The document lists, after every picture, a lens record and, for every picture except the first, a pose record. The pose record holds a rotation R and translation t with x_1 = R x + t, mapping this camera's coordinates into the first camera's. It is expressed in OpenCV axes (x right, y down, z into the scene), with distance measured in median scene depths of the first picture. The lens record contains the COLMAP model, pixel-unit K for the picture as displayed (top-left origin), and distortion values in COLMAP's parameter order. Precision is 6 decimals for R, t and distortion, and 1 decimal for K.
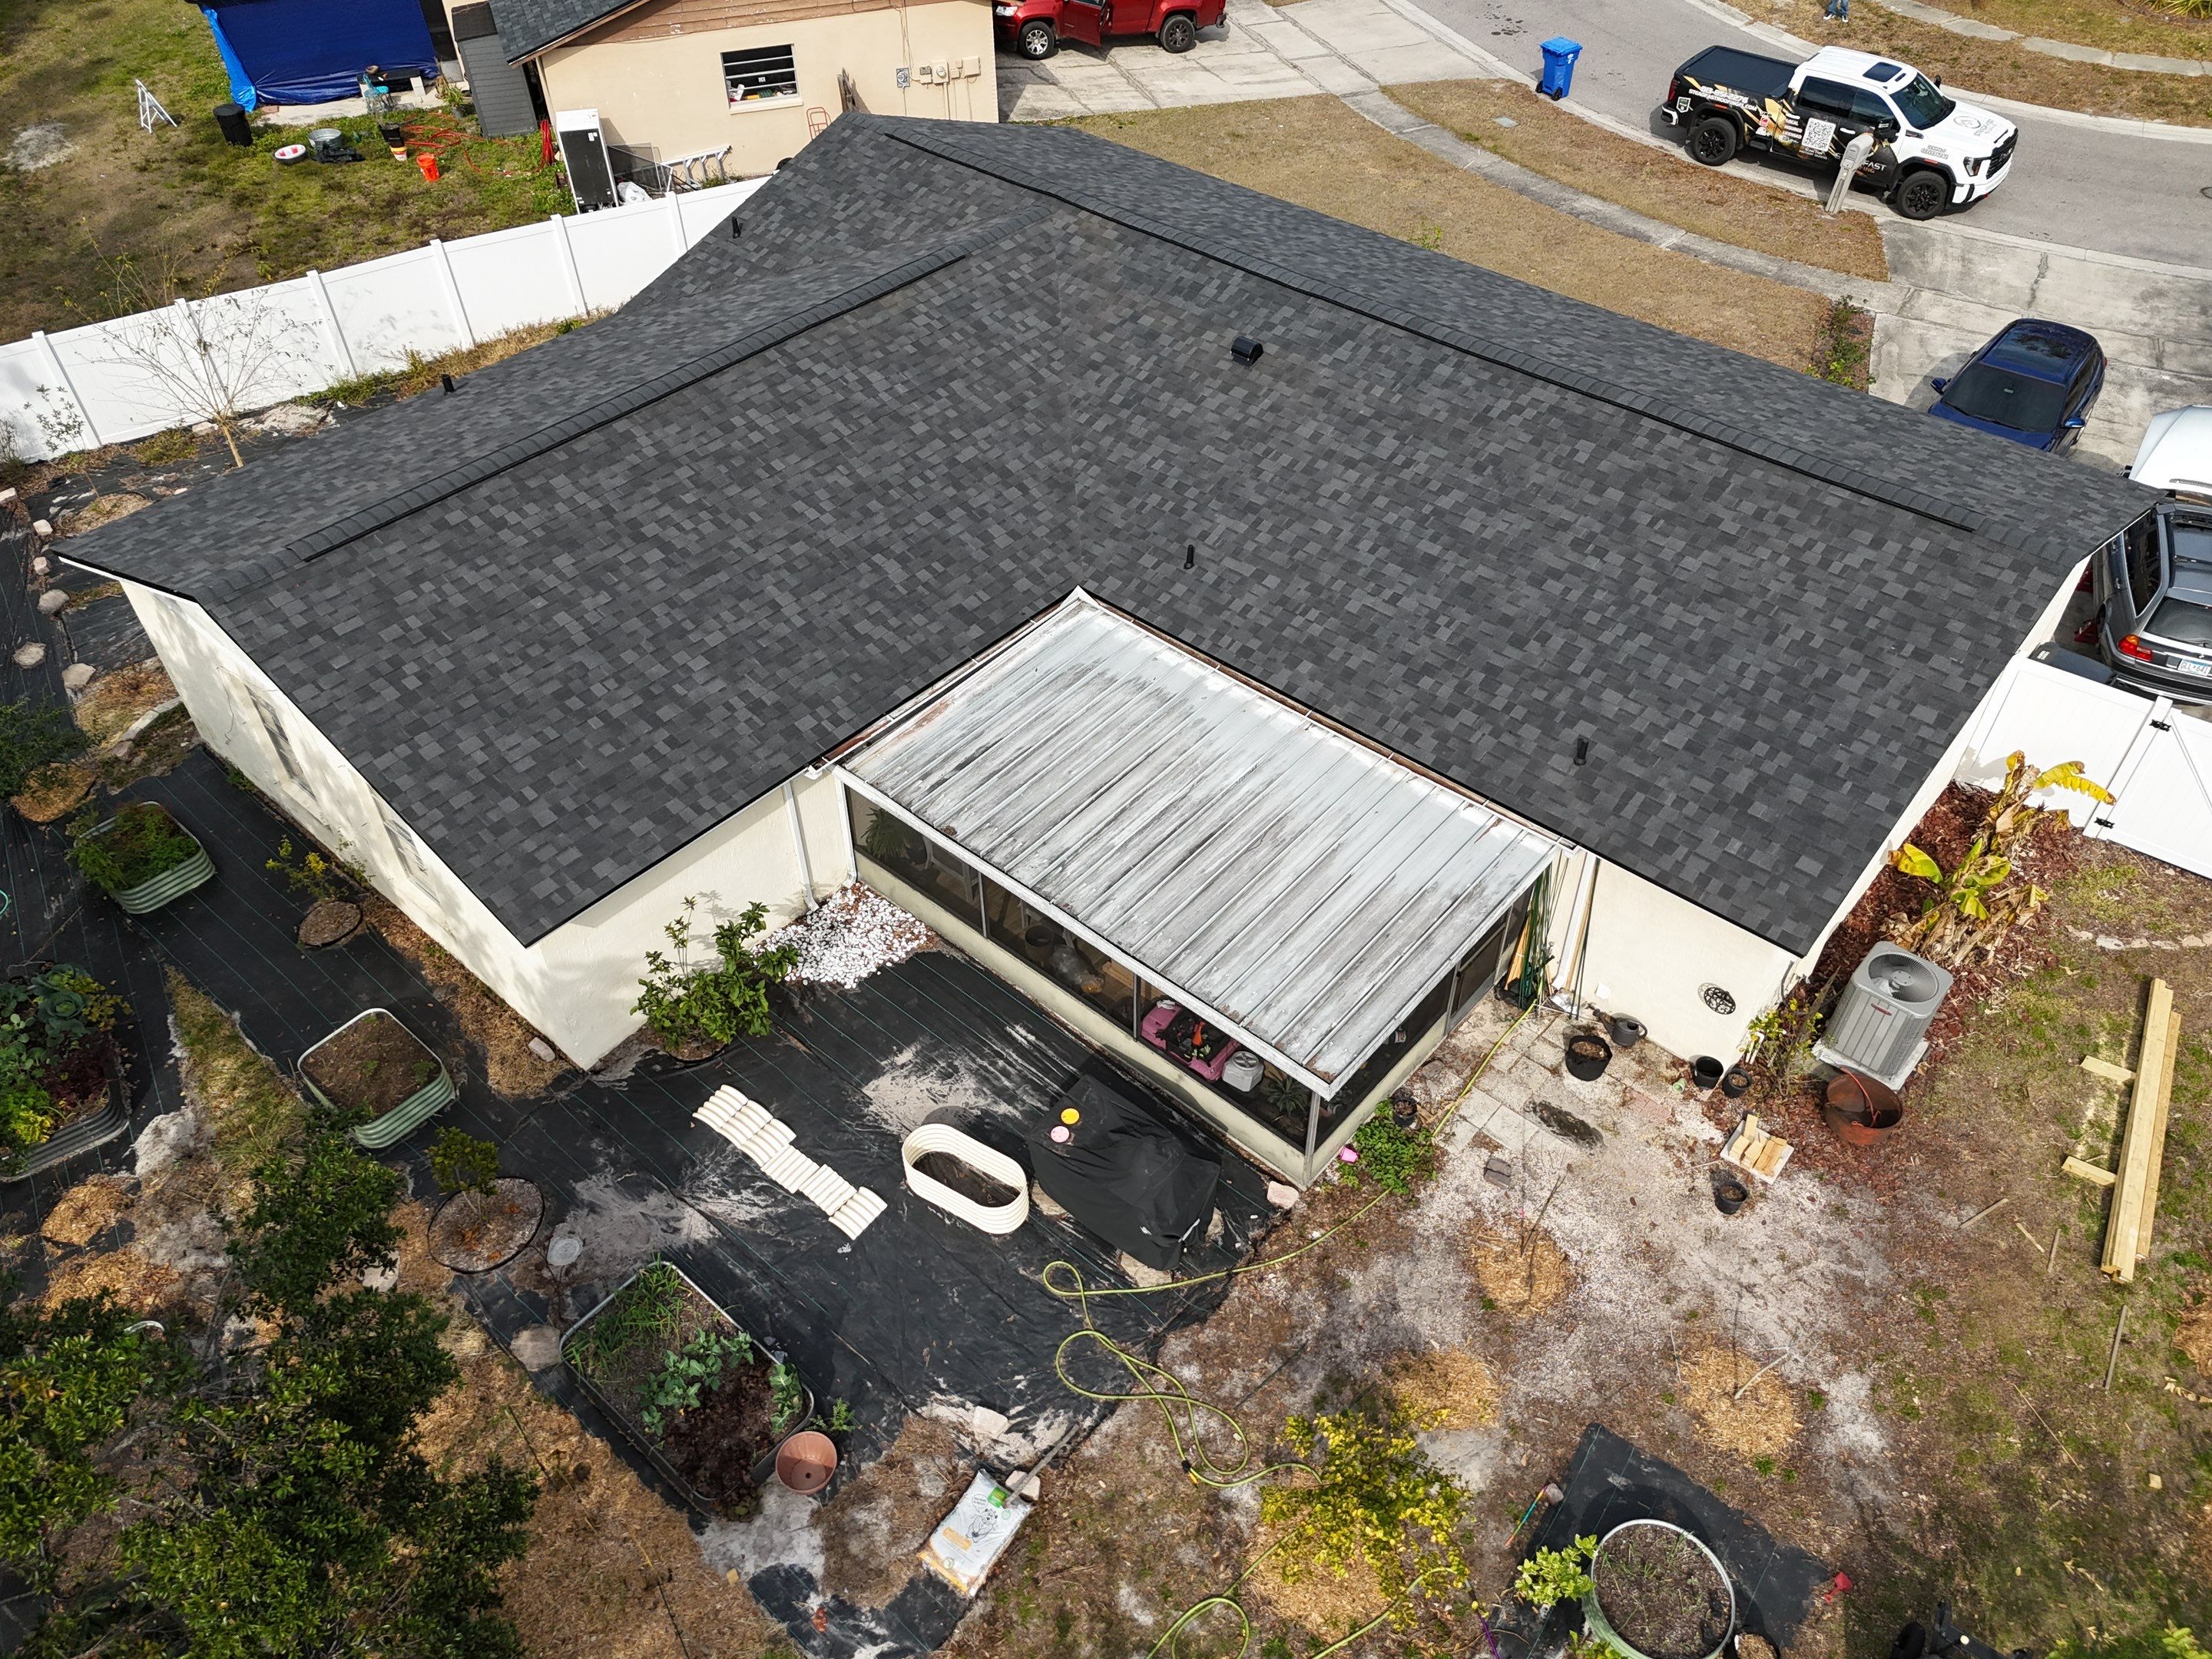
lens RADIAL K [[1623.5, 0, 1113.6], [0, 1623.5, 828.1], [0, 0, 1]] dist [0.071261, -0.058321]
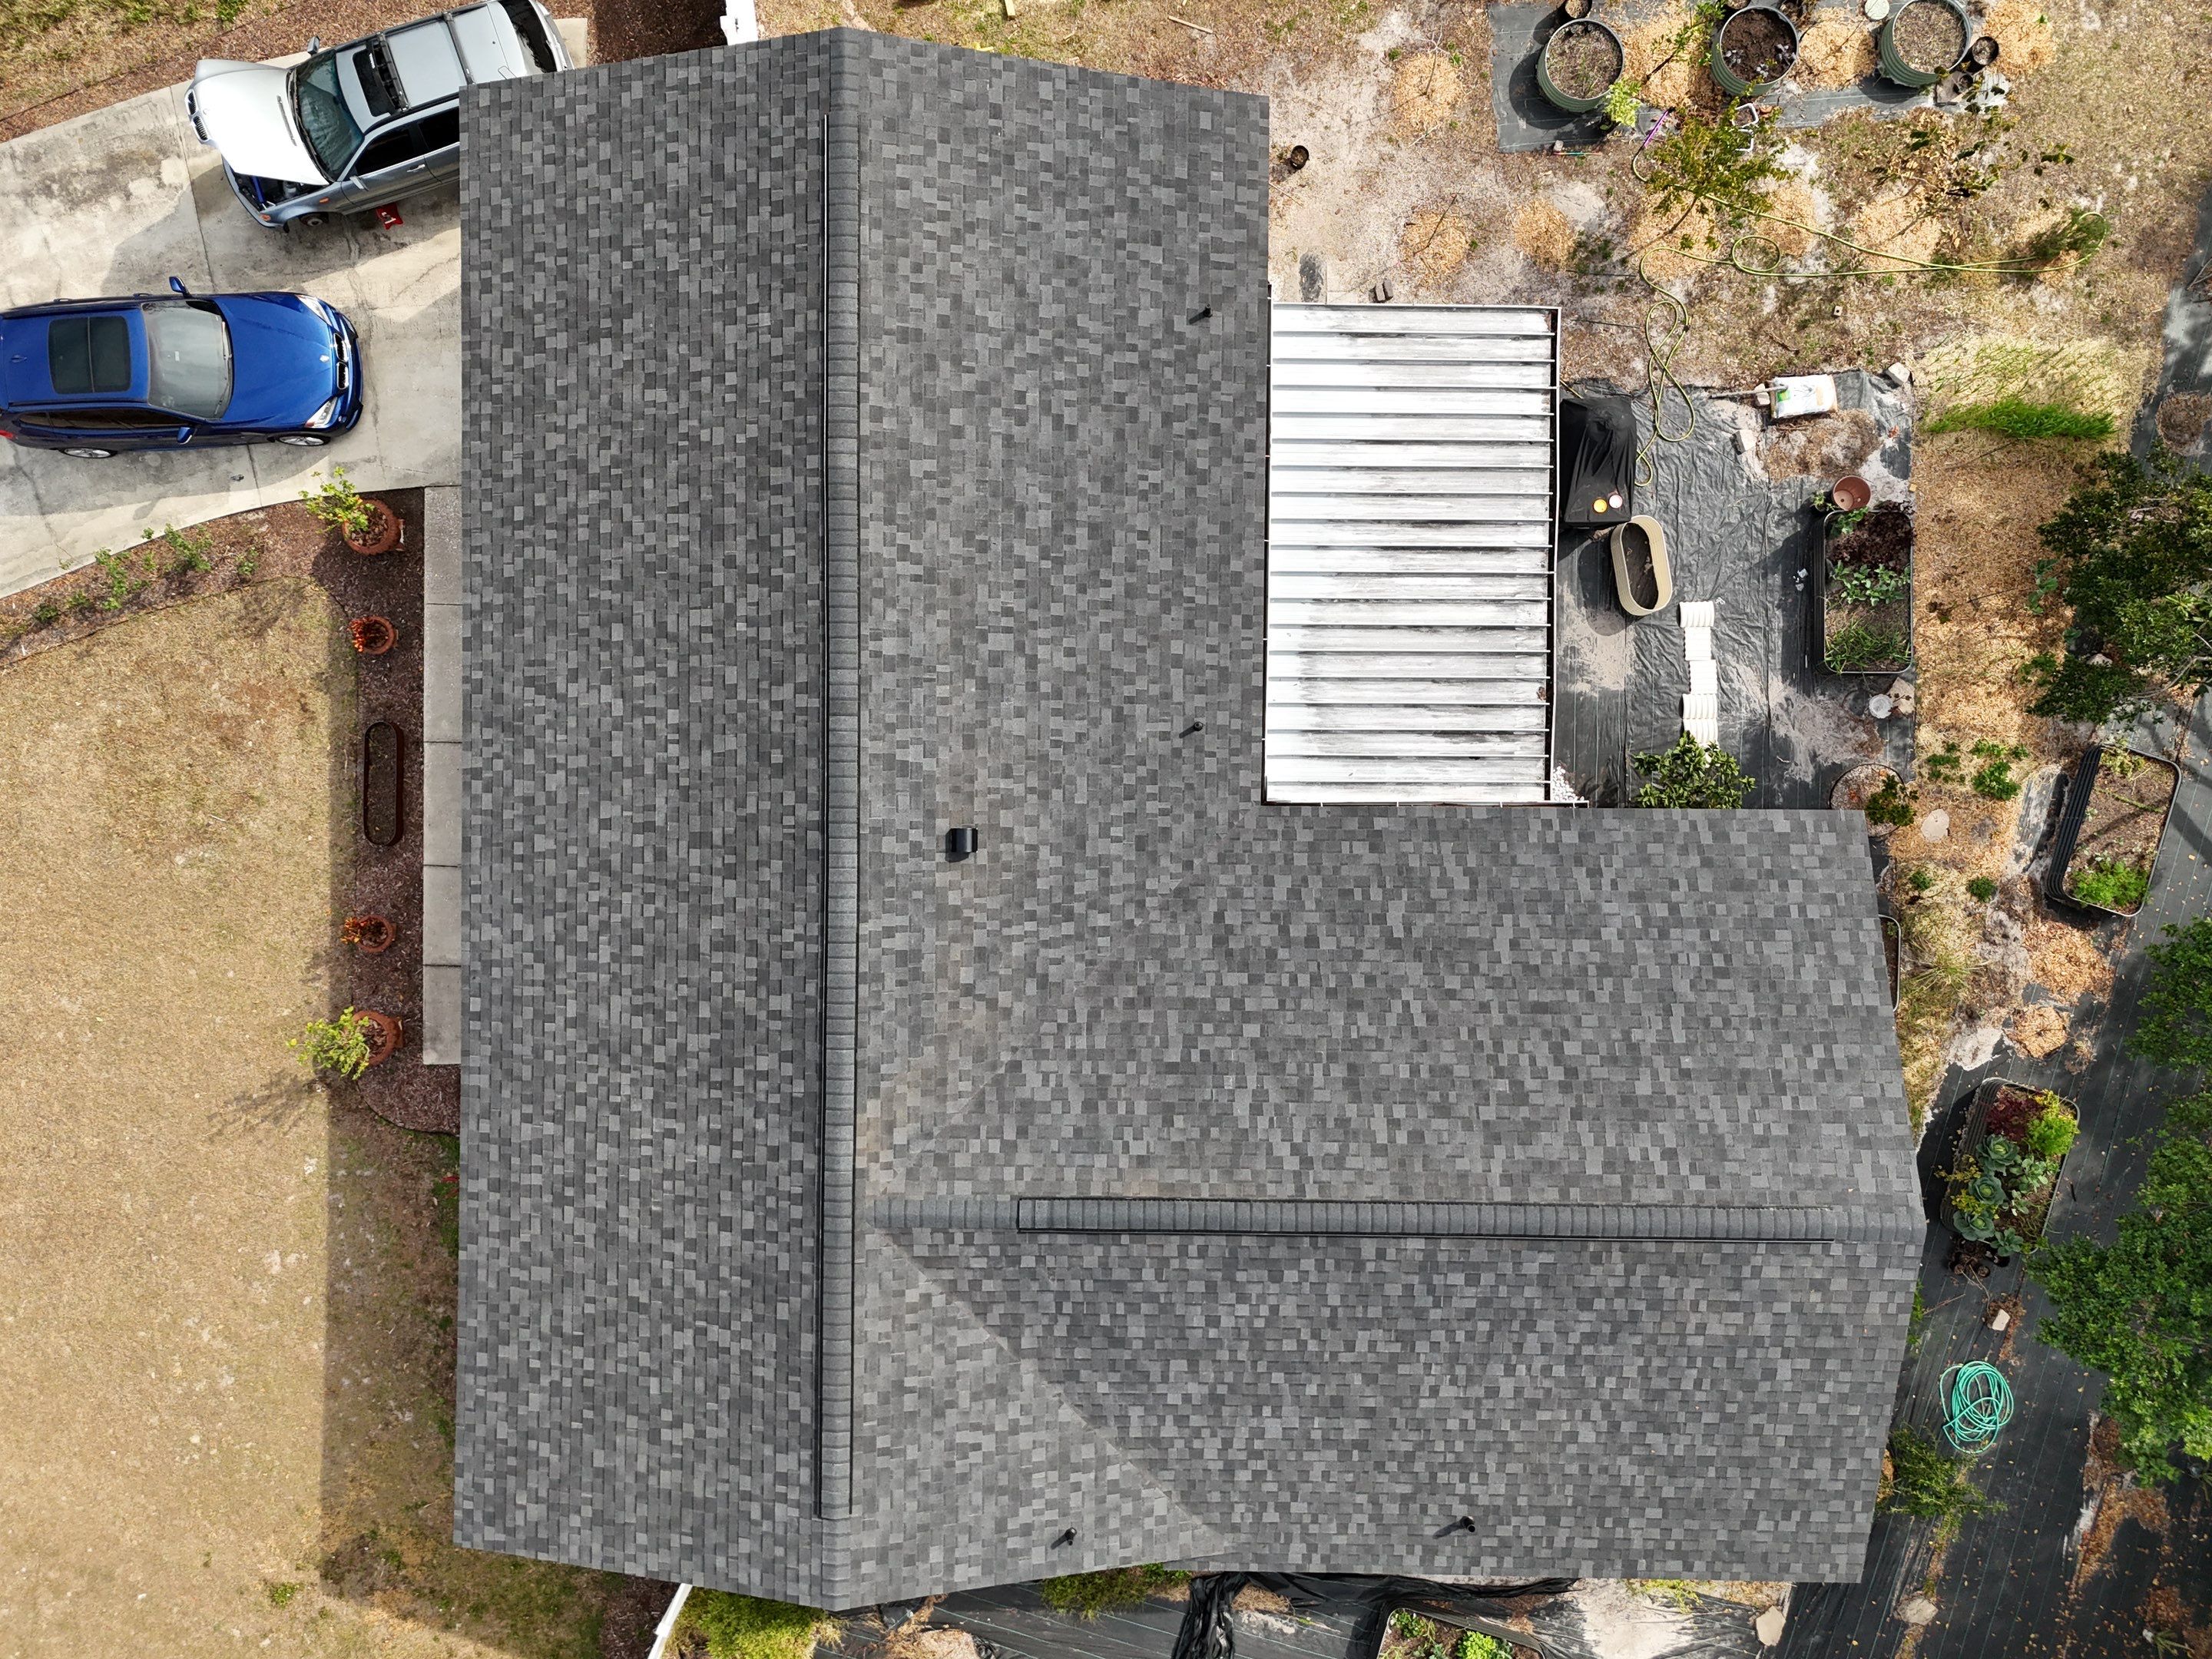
lens RADIAL K [[1623.5, 0, 1112.0], [0, 1623.5, 828.8], [0, 0, 1]] dist [0.071261, -0.058321]
pose [[-0.654792, -0.755808, 0.001440, 0.032415], [0.527063, -0.455252, 0.717600, -1.048063], [-0.541712, 0.470638, 0.696454, 0.327092]]
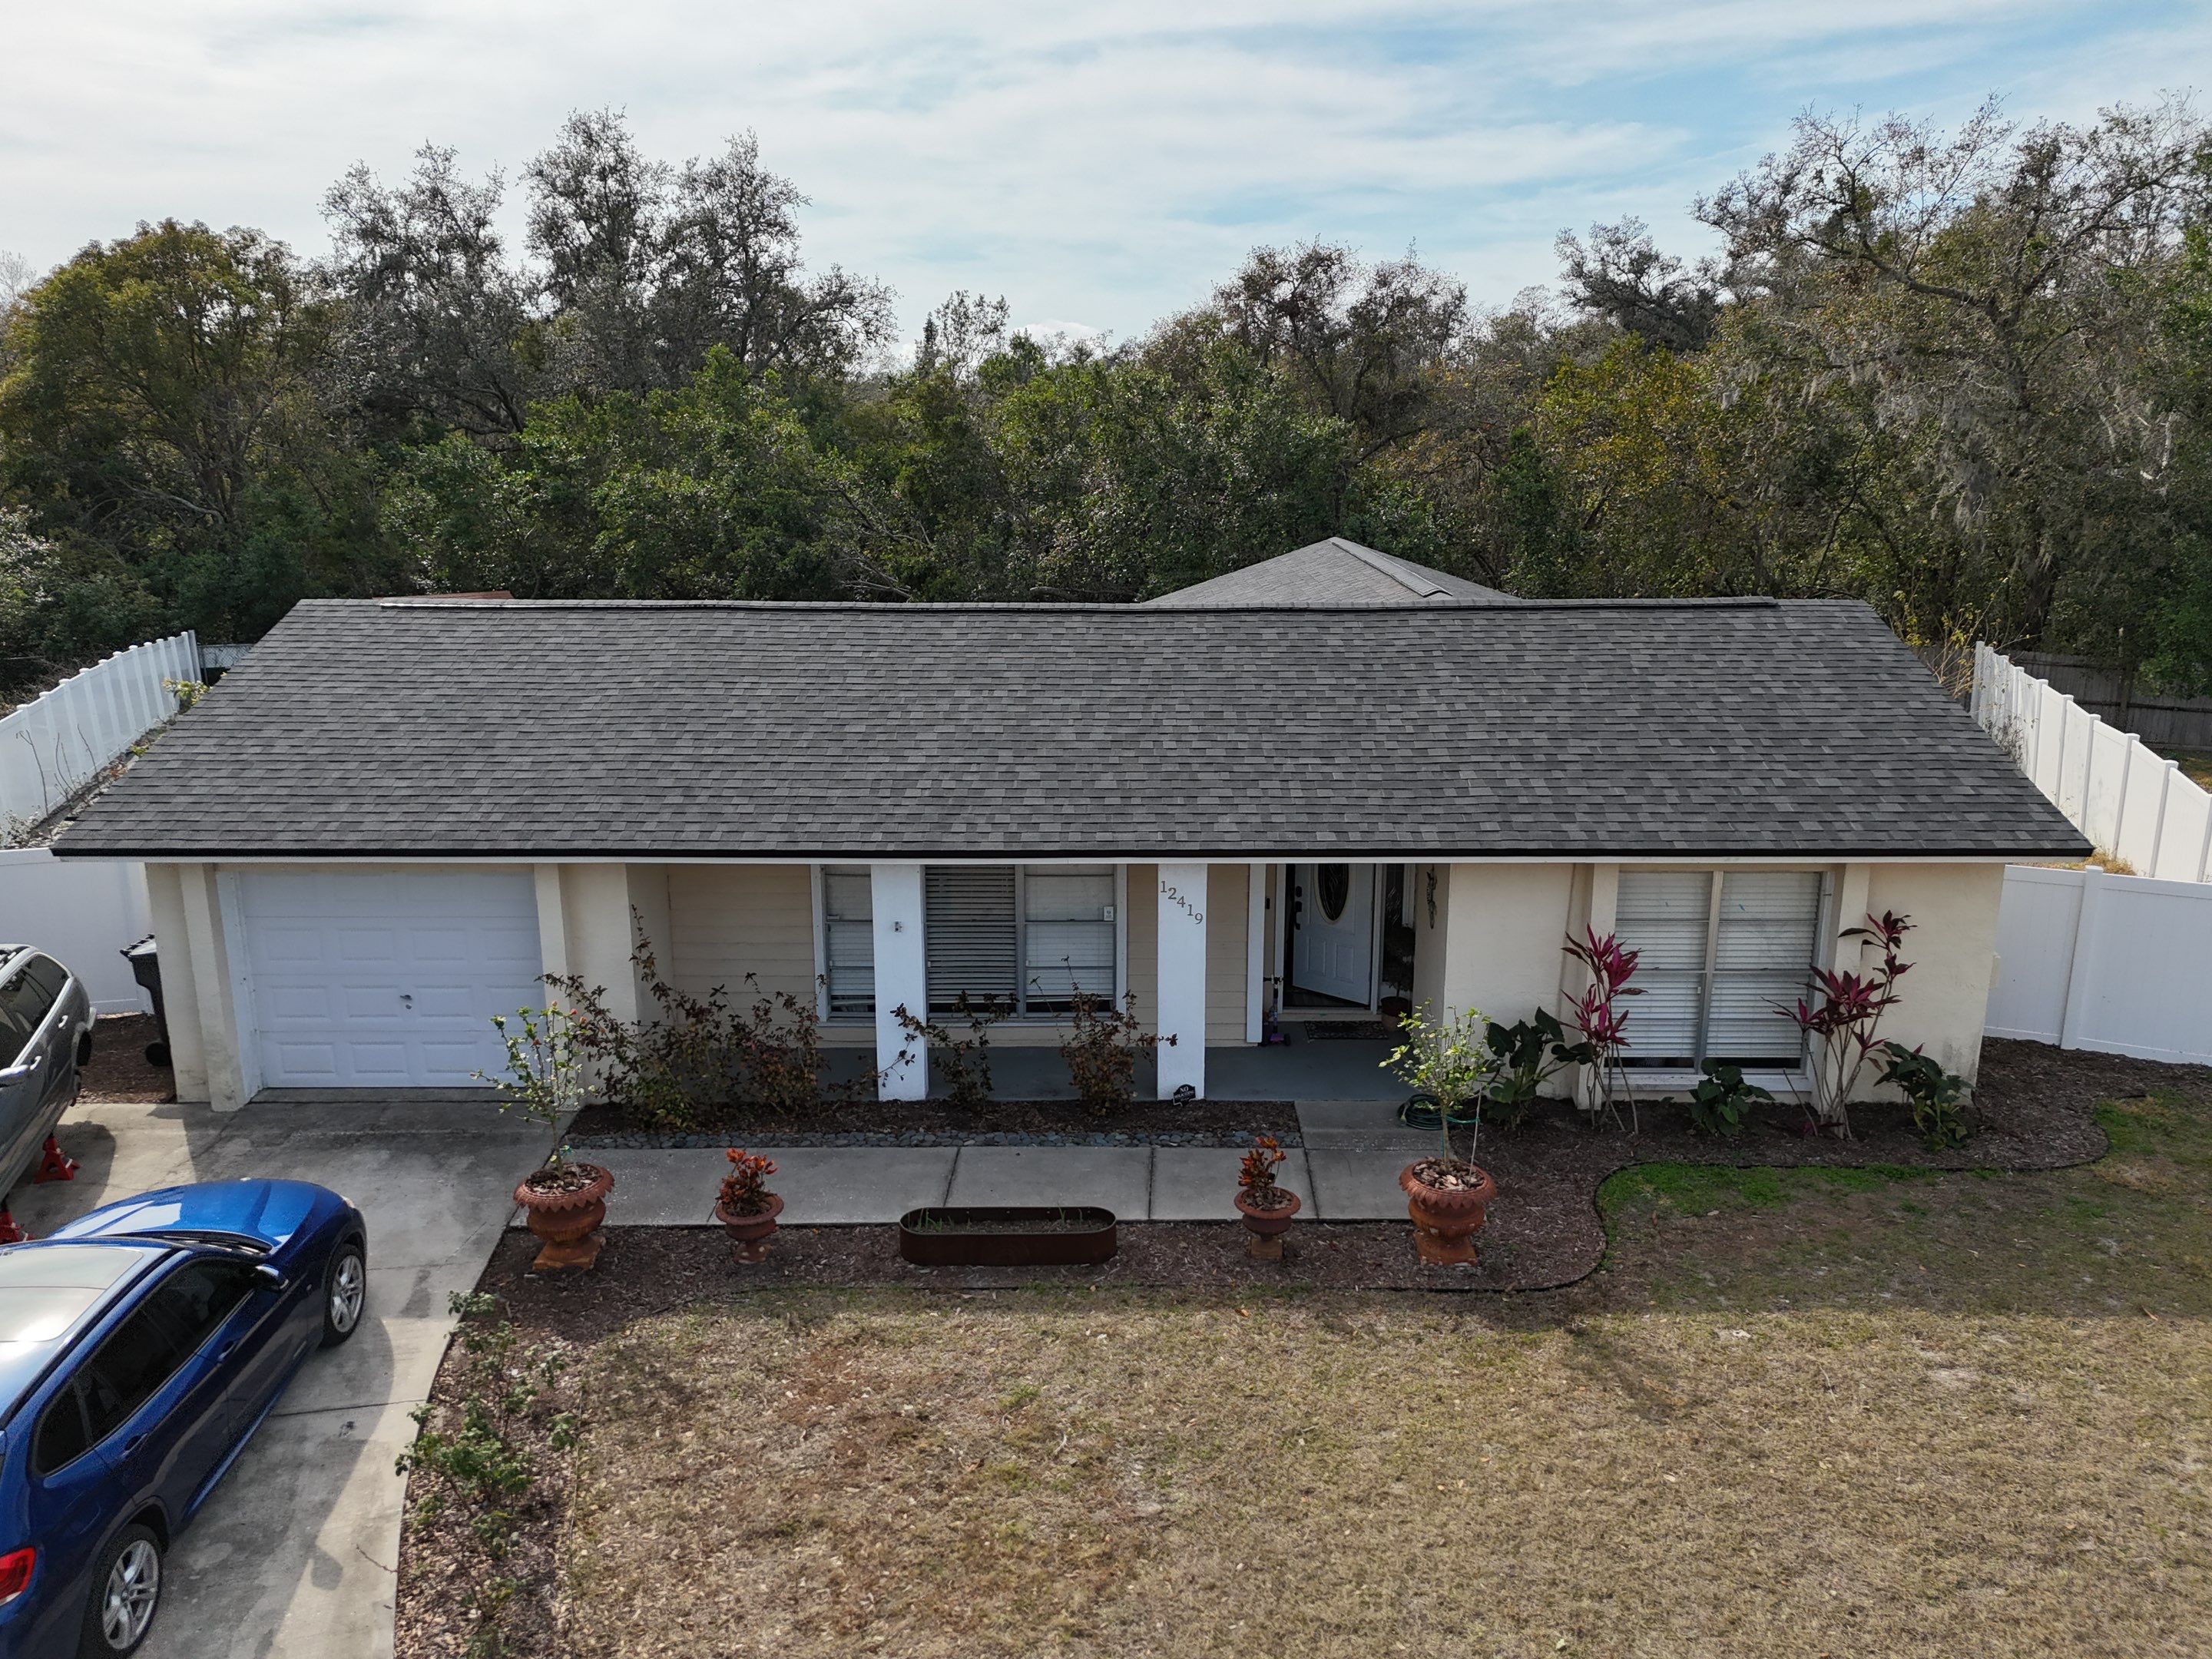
lens RADIAL K [[1623.5, 0, 1114.0], [0, 1623.5, 822.6], [0, 0, 1]] dist [0.071261, -0.058321]
pose [[-0.752751, 0.162685, -0.637886, 0.844296], [-0.452074, 0.576622, 0.680540, -1.035258], [0.478533, 0.800650, -0.360507, 1.668342]]
